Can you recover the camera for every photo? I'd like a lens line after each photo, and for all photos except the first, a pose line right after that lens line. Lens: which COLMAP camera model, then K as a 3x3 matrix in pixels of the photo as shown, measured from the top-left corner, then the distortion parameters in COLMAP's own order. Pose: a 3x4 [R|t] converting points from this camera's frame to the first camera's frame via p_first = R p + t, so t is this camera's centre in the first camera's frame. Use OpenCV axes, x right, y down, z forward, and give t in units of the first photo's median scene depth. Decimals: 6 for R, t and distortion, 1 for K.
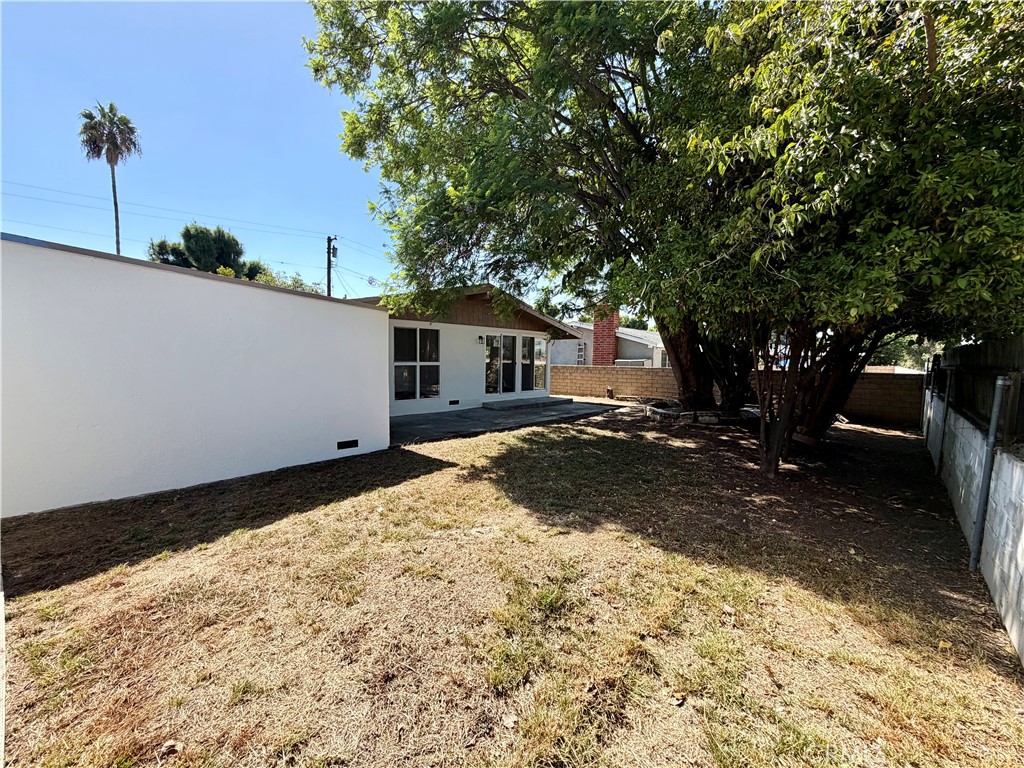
lens RADIAL K [[407.4, 0, 511.8], [0, 407.4, 386.0], [0, 0, 1]] dist [0.000518, -0.000166]
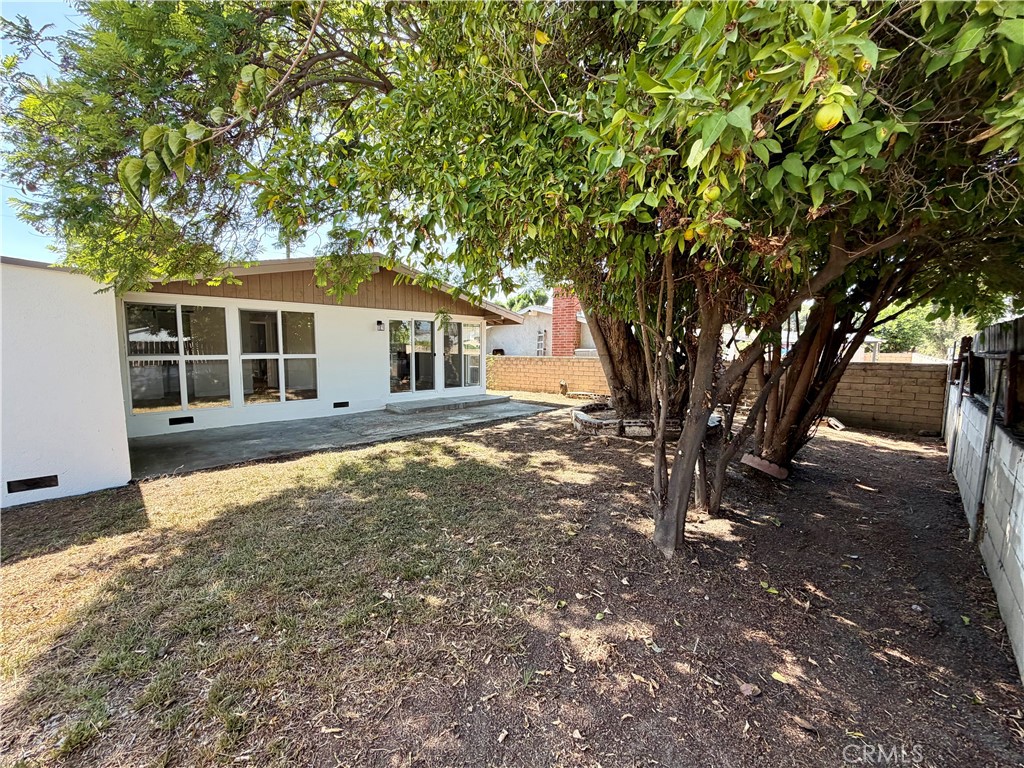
lens RADIAL K [[407.4, 0, 511.3], [0, 407.4, 389.7], [0, 0, 1]] dist [0.000518, -0.000166]
pose [[0.999656, -0.007508, -0.025140, 0.237511], [0.008300, 0.999468, 0.031544, -0.012513], [0.024889, -0.031742, 0.999186, 0.240727]]
